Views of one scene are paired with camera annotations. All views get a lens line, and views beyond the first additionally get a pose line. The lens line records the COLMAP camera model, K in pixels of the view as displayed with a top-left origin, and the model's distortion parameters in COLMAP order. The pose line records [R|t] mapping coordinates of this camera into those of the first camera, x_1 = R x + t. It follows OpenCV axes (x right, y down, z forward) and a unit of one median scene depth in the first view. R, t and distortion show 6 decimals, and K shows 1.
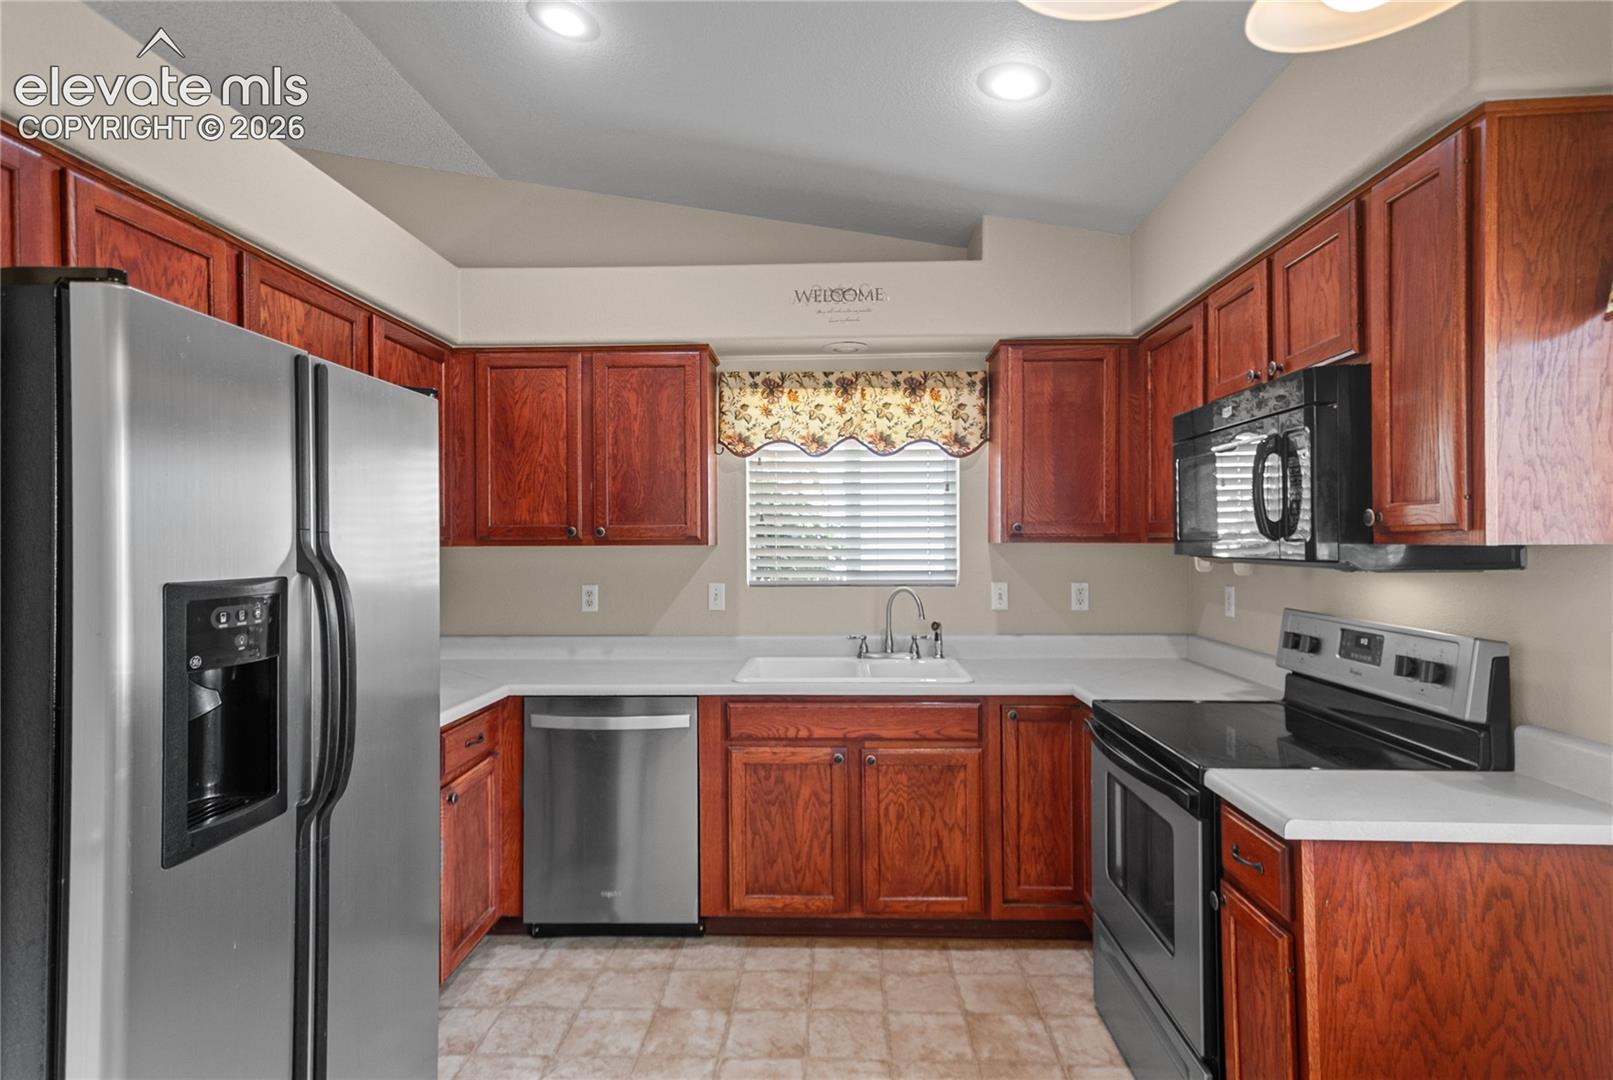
lens RADIAL K [[837.0, 0, 806.5], [0, 837.0, 540.0], [0, 0, 1]] dist [0.020944, 0.001557]
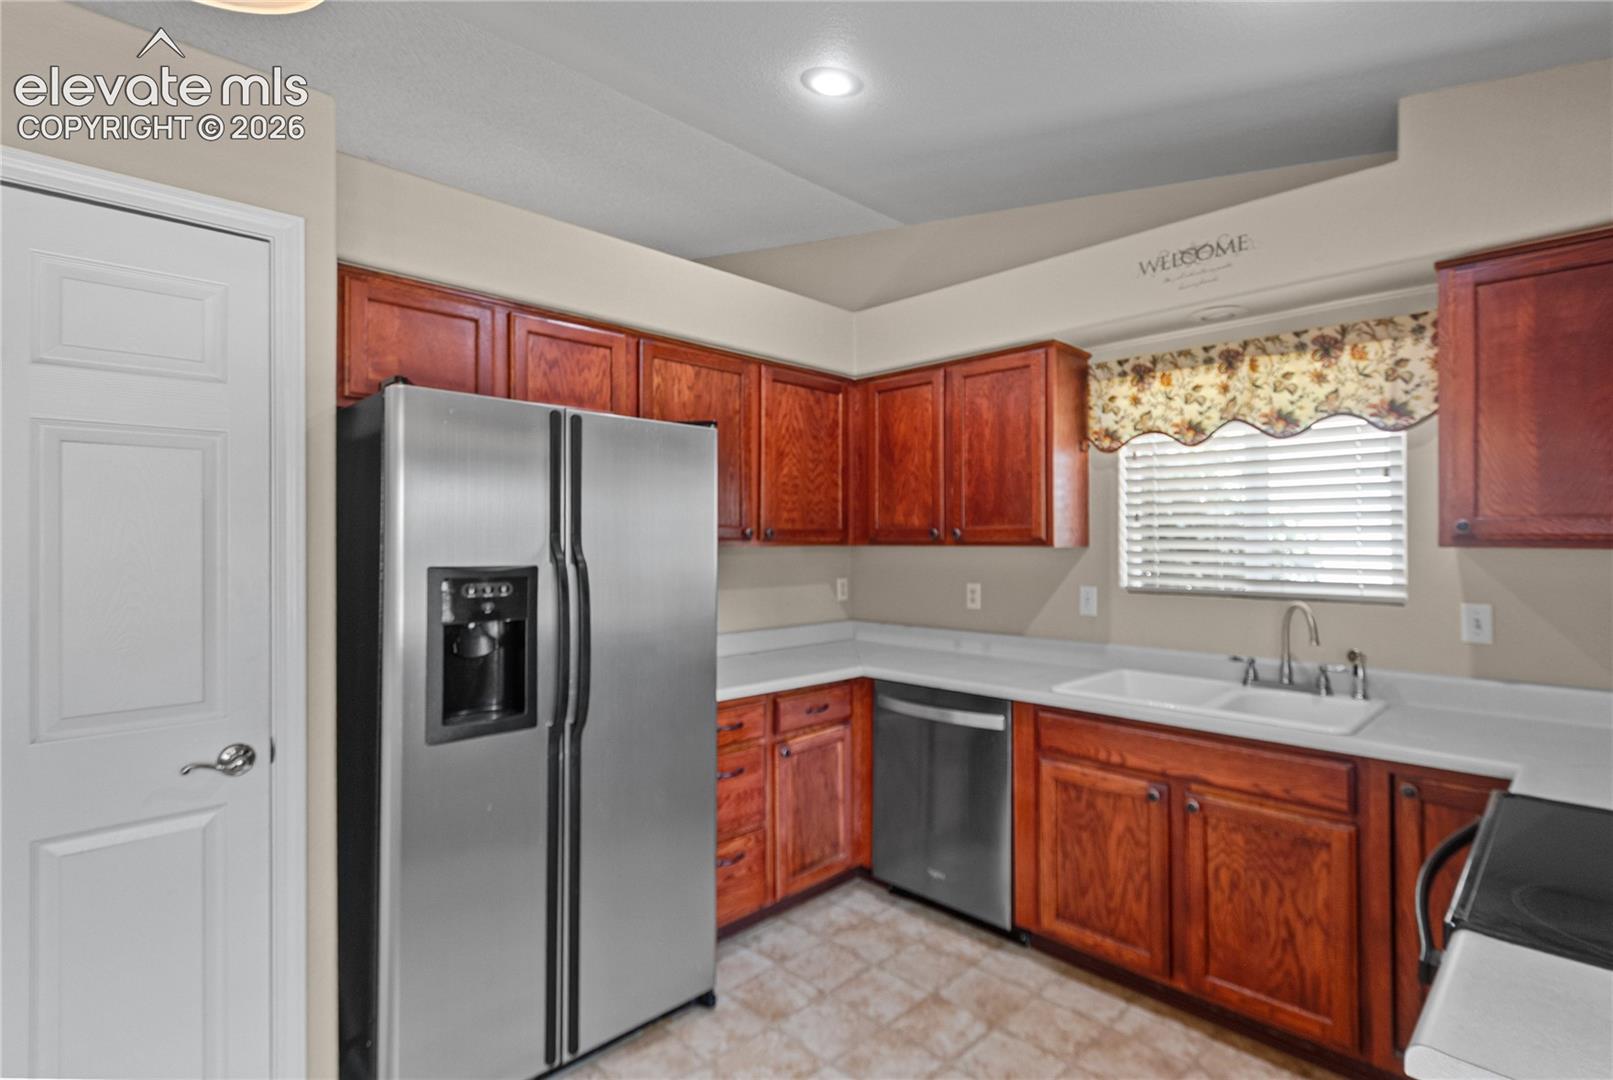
lens RADIAL K [[766.1, 0, 804.5], [0, 766.1, 534.8], [0, 0, 1]] dist [0.000949, -0.000170]
pose [[0.733756, -0.000911, -0.679412, 0.305410], [-0.004486, 0.999971, -0.006186, -0.001012], [0.679398, 0.007587, 0.733731, 0.174250]]
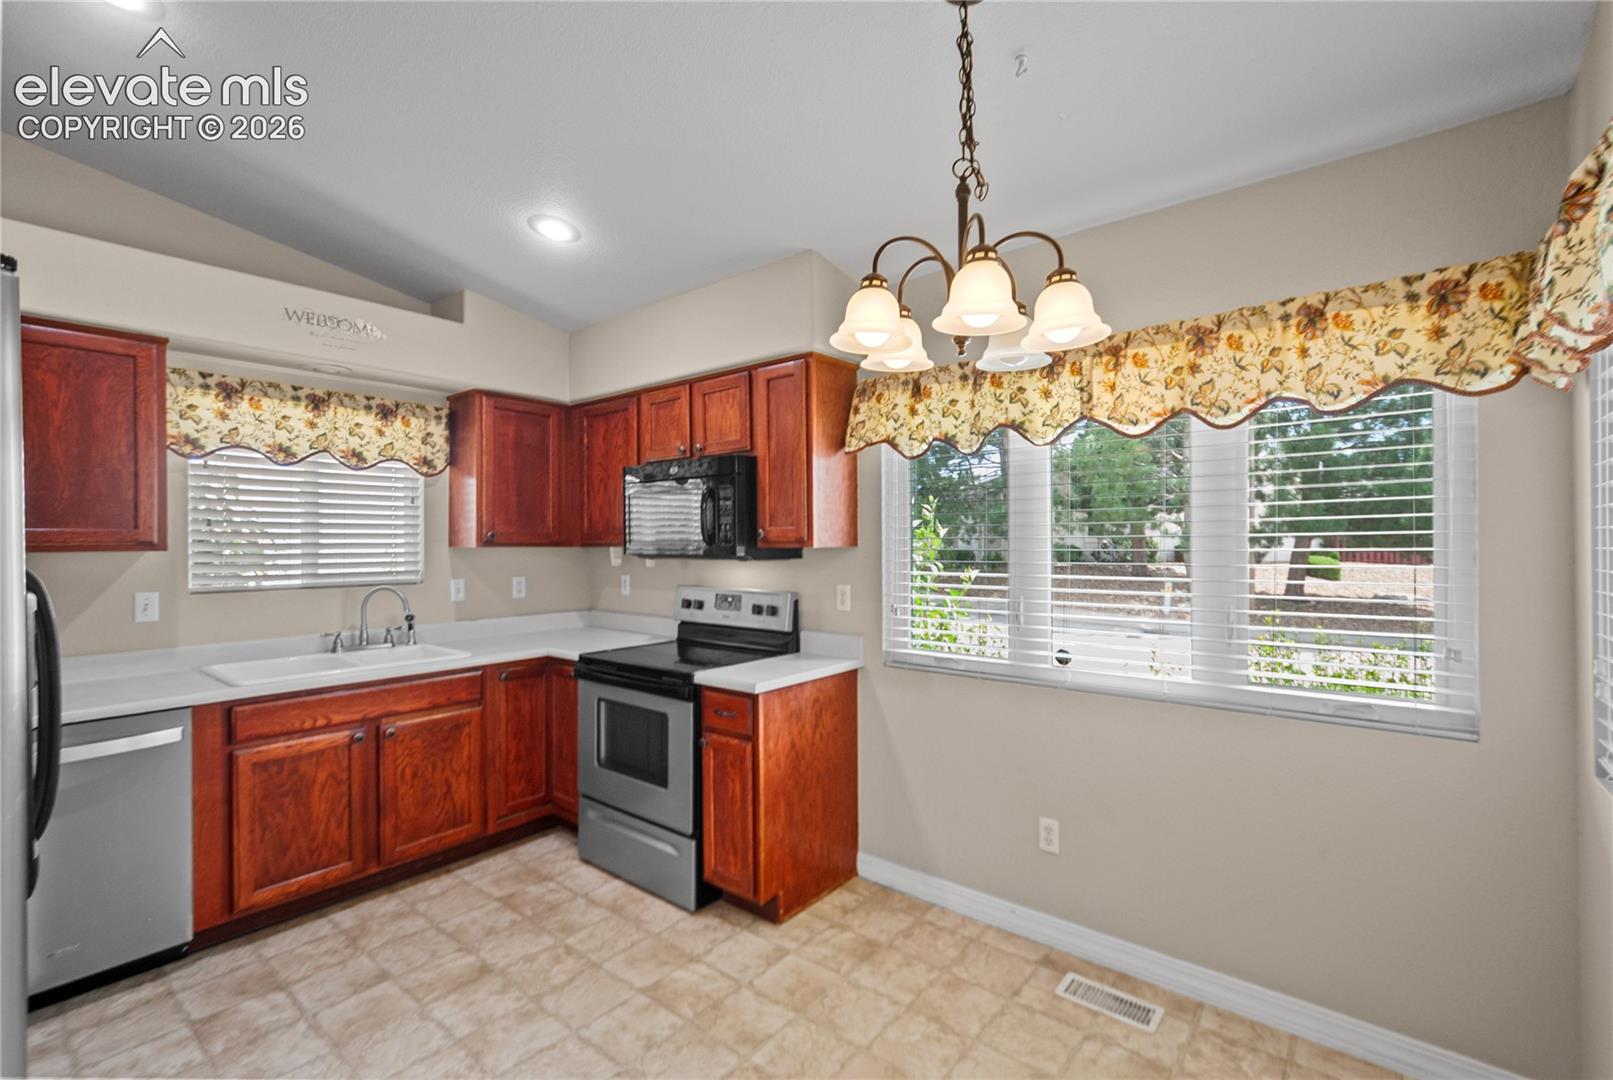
lens RADIAL K [[710.7, 0, 806.5], [0, 710.7, 540.0], [0, 0, 1]] dist [0.000760, 0.000195]
pose [[0.607574, 0.003956, 0.794254, -0.353718], [0.001430, 0.999981, -0.006074, -0.000518], [-0.794262, 0.004827, 0.607556, -0.065496]]
